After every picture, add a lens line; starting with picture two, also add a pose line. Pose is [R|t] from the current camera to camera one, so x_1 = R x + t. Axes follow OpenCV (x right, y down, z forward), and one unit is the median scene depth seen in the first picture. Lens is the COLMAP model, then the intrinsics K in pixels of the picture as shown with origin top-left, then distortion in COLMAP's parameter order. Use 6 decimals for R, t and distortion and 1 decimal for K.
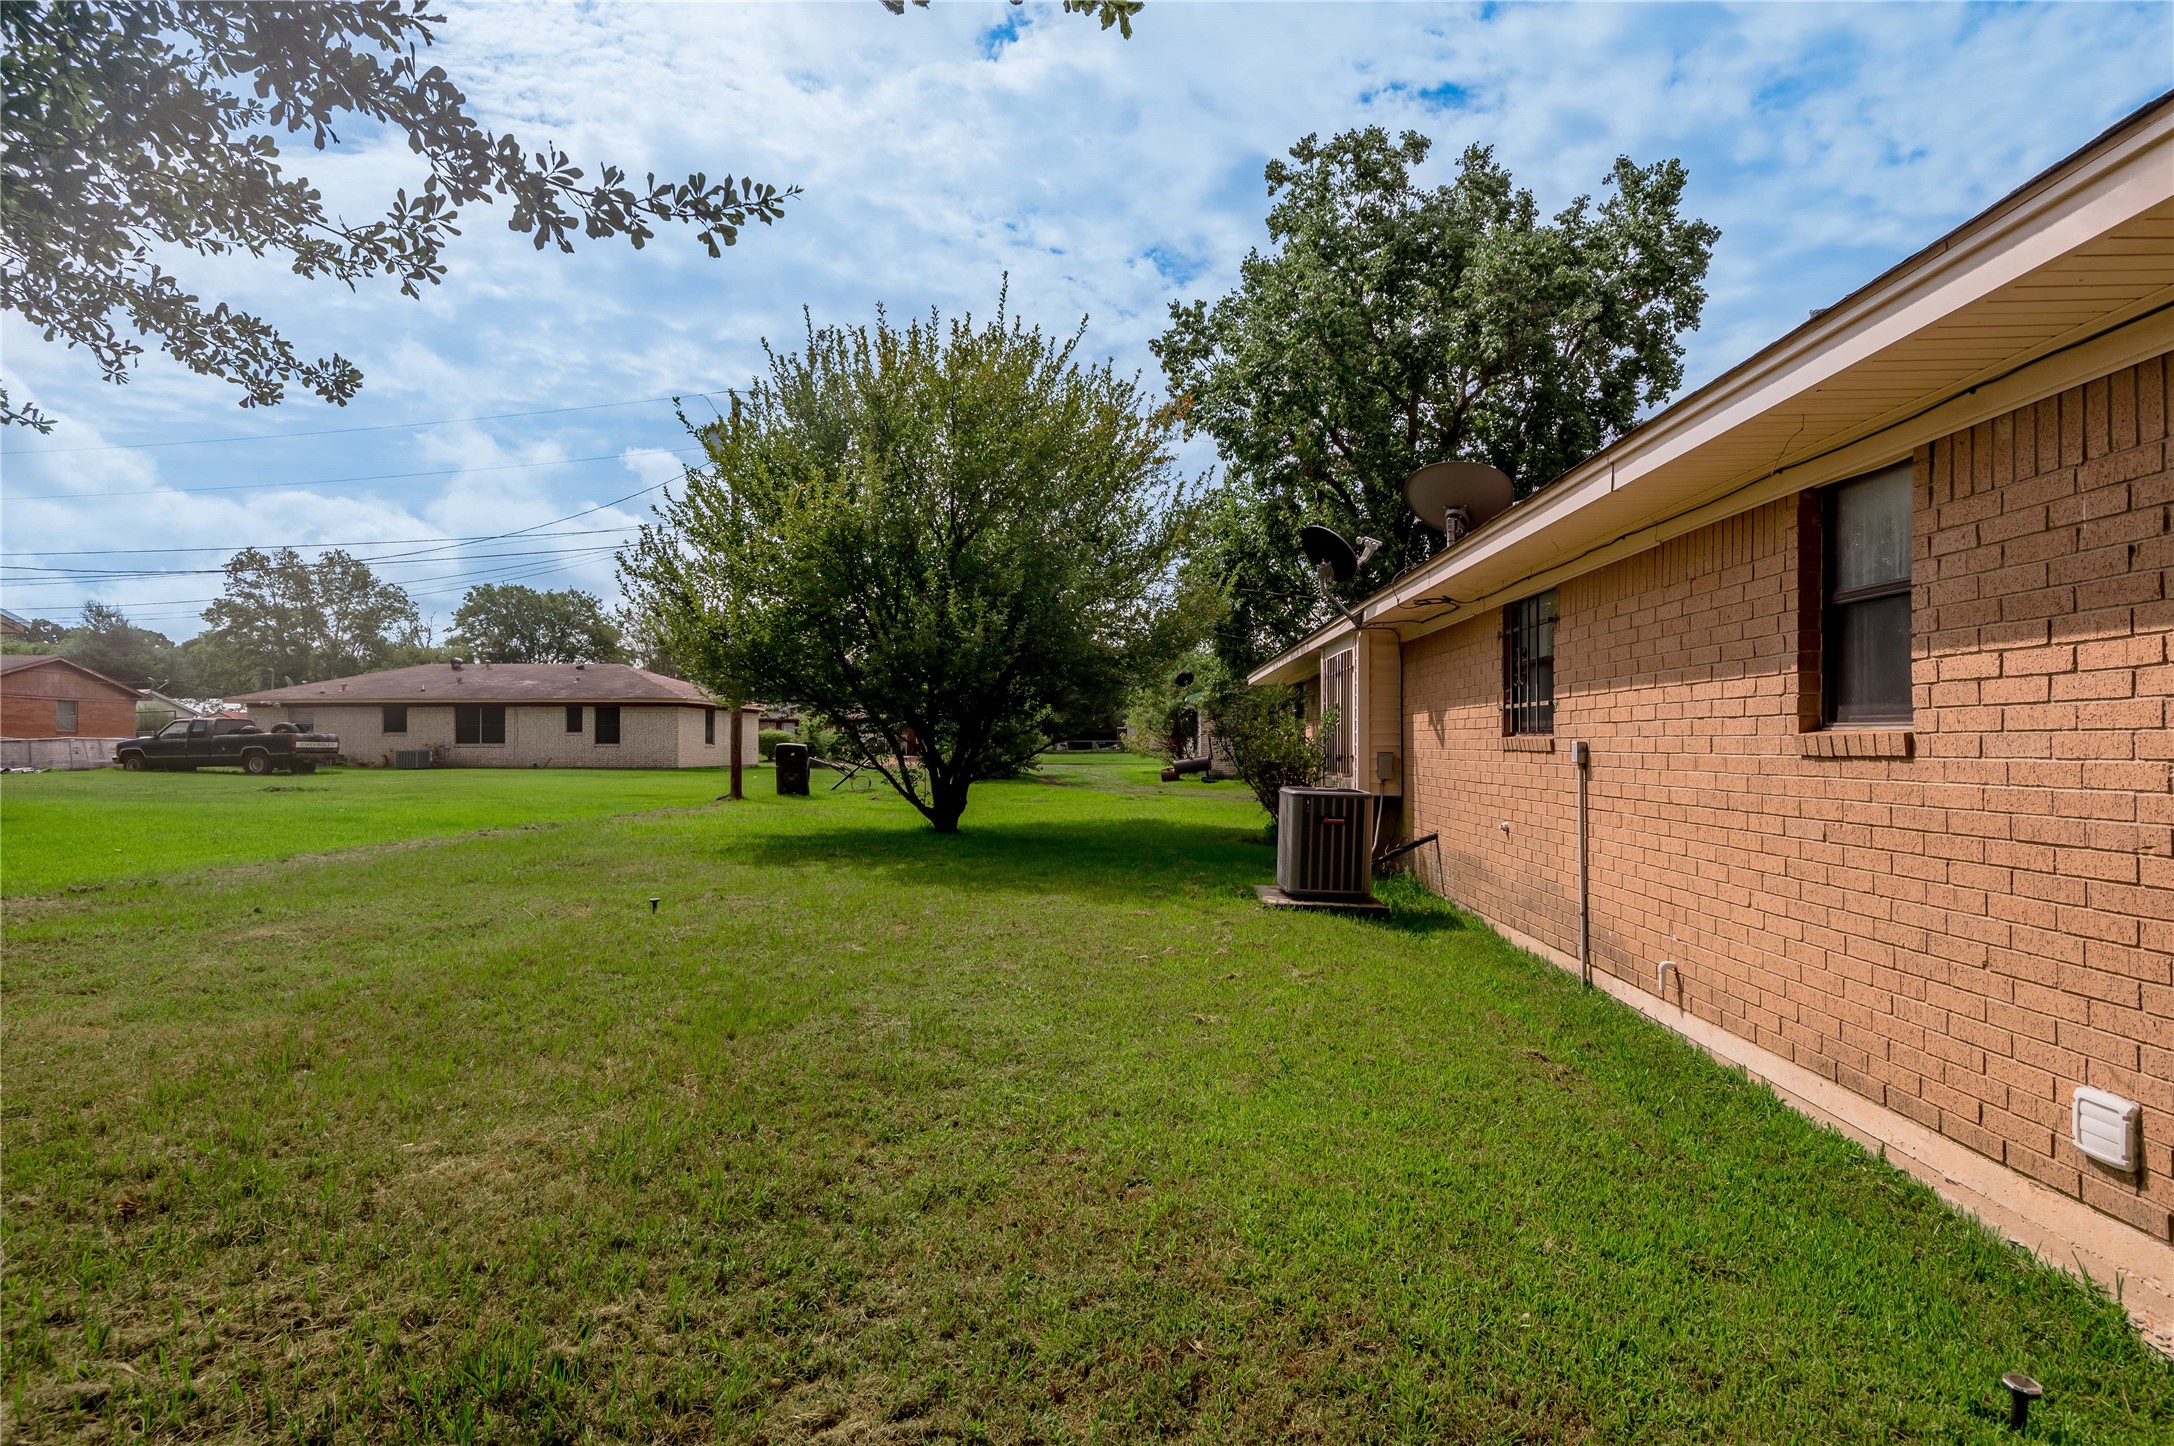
lens RADIAL K [[1118.9, 0, 1086.8], [0, 1118.9, 726.6], [0, 0, 1]] dist [-0.005424, -0.001090]
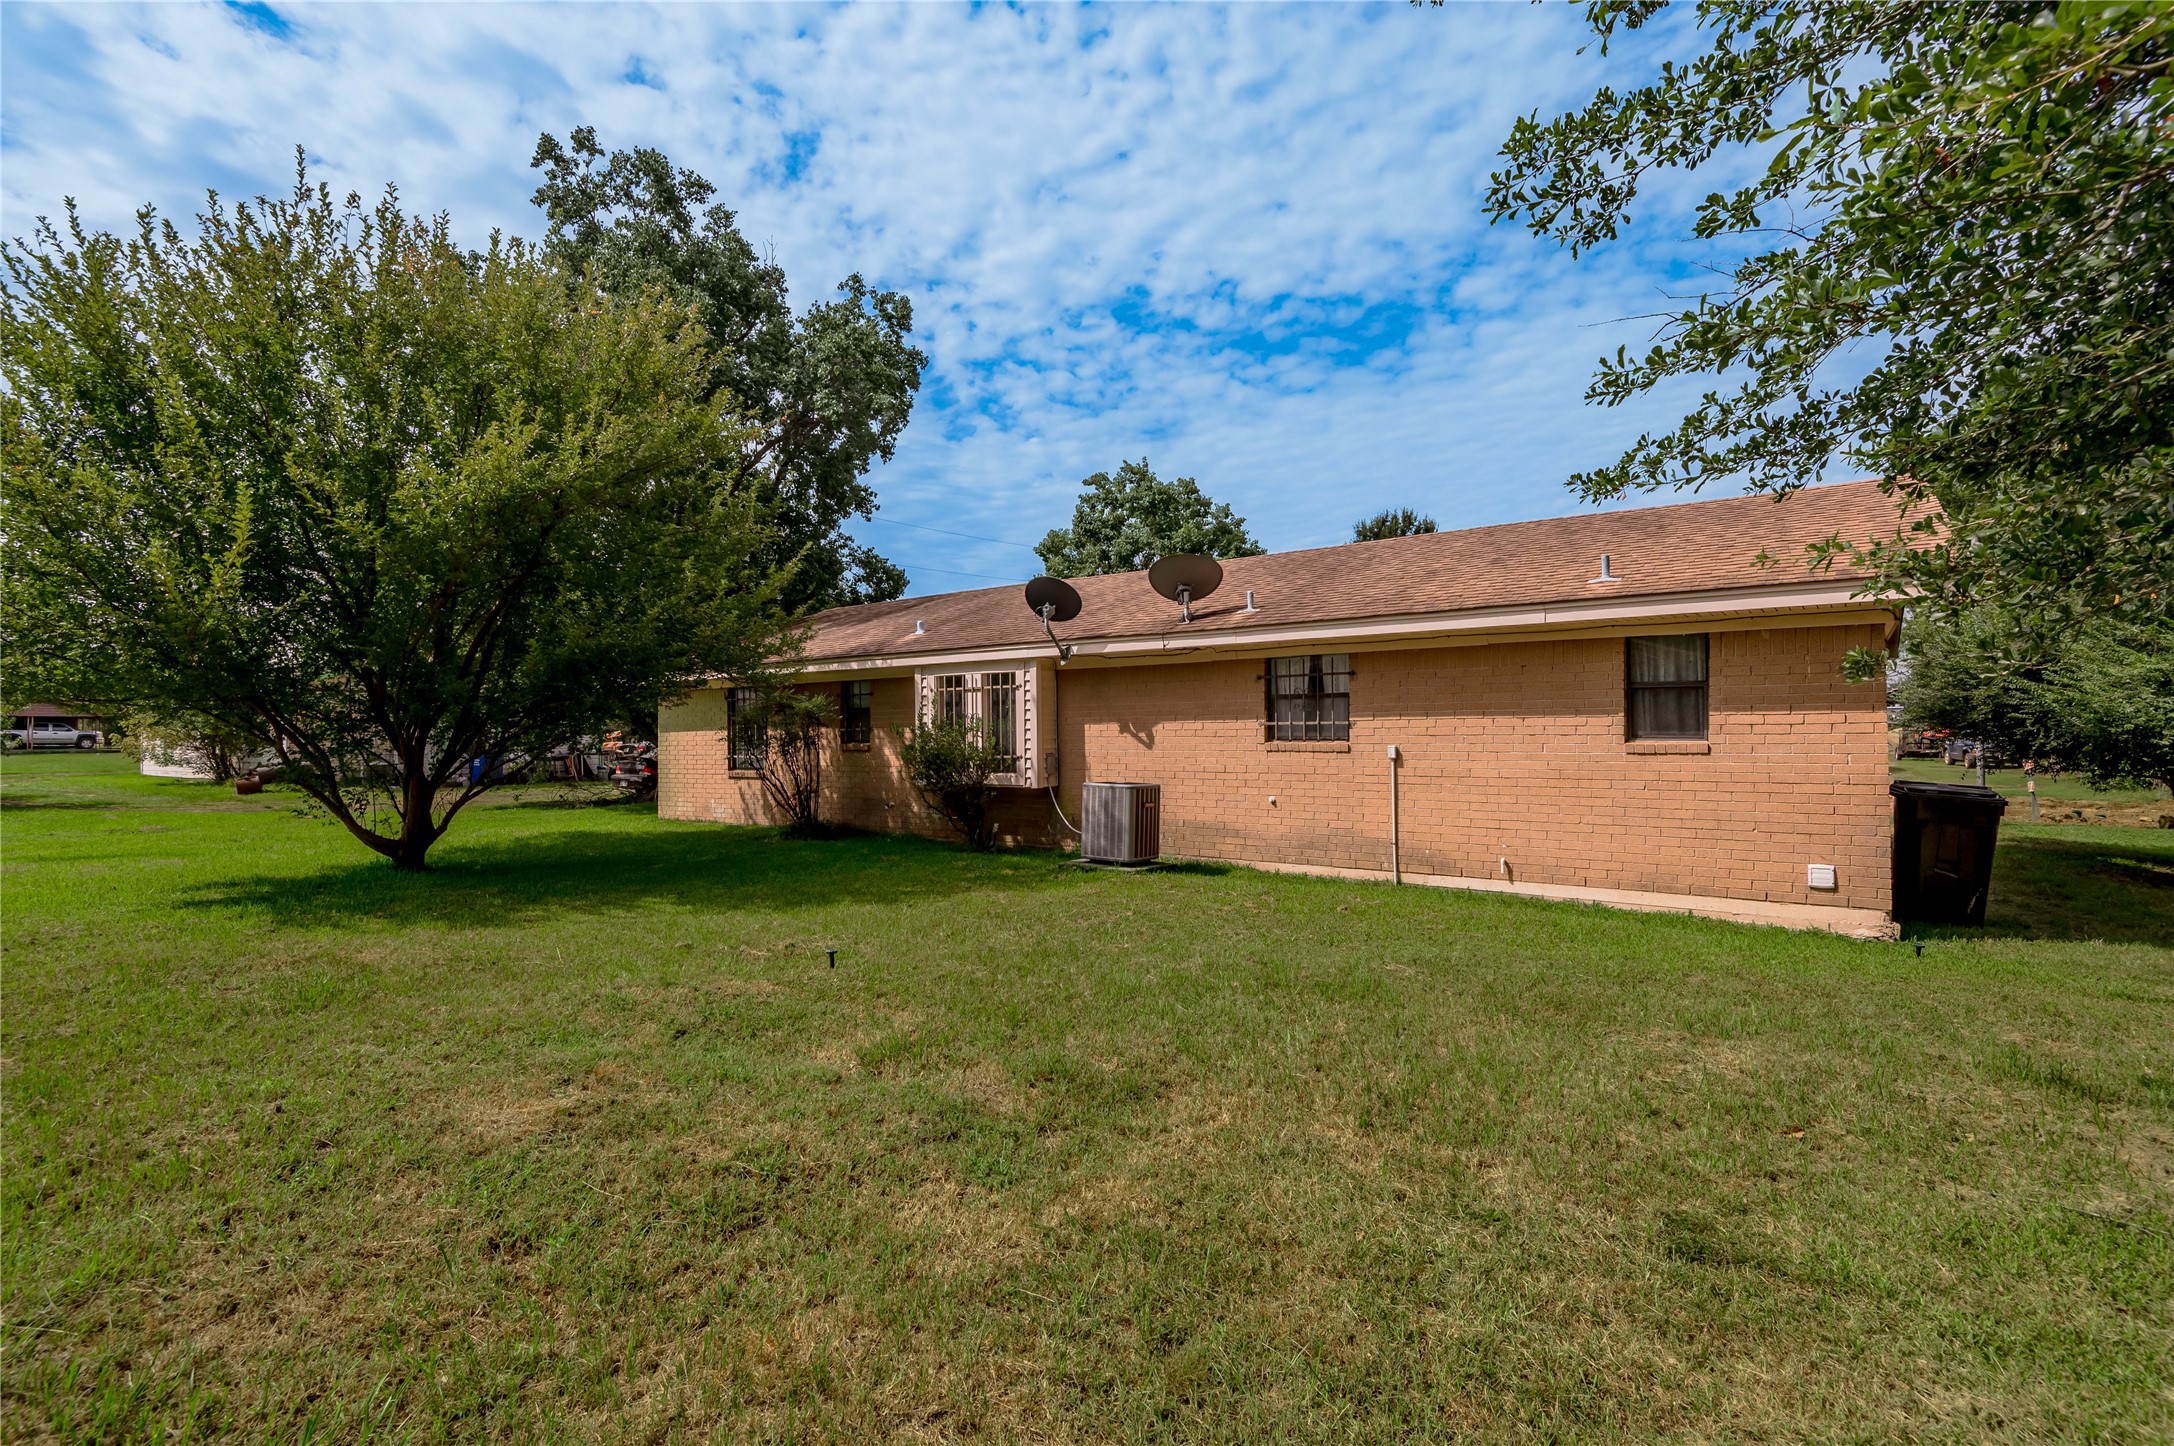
lens RADIAL K [[1004.5, 0, 1088.0], [0, 1004.5, 731.1], [0, 0, 1]] dist [0.029200, -0.017059]
pose [[0.565454, -0.006784, 0.824752, -1.639593], [-0.001476, 0.999956, 0.009237, -0.035675], [-0.824779, -0.006440, 0.565419, 0.719319]]
